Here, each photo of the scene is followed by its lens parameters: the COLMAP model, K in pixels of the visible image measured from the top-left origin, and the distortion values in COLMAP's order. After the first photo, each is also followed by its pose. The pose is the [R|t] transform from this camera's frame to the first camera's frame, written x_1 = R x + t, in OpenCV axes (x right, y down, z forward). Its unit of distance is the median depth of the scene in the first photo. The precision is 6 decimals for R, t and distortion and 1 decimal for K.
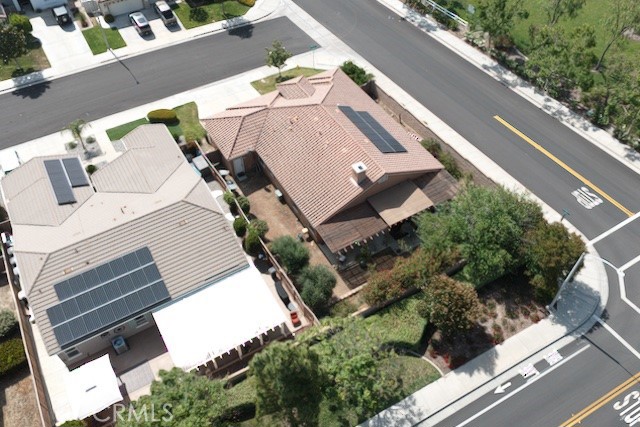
lens RADIAL K [[530.3, 0, 317.9], [0, 530.3, 215.4], [0, 0, 1]] dist [0.003140, -0.007412]
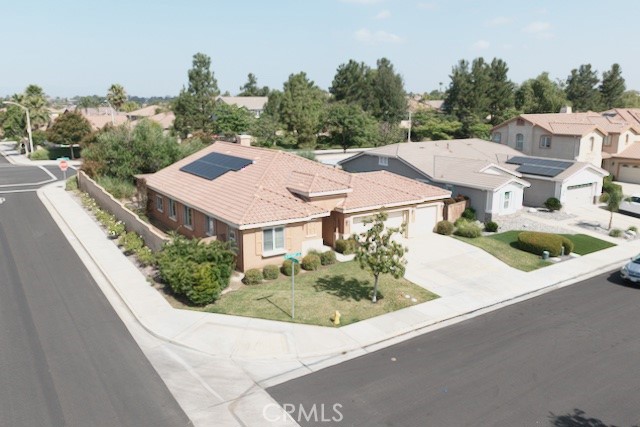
lens RADIAL K [[530.3, 0, 317.9], [0, 530.3, 215.4], [0, 0, 1]] dist [0.003140, -0.007412]
pose [[-0.998352, 0.020369, -0.053658, -0.009306], [-0.037386, 0.478547, 0.877266, -0.868750], [0.043547, 0.877826, -0.476997, 1.511522]]
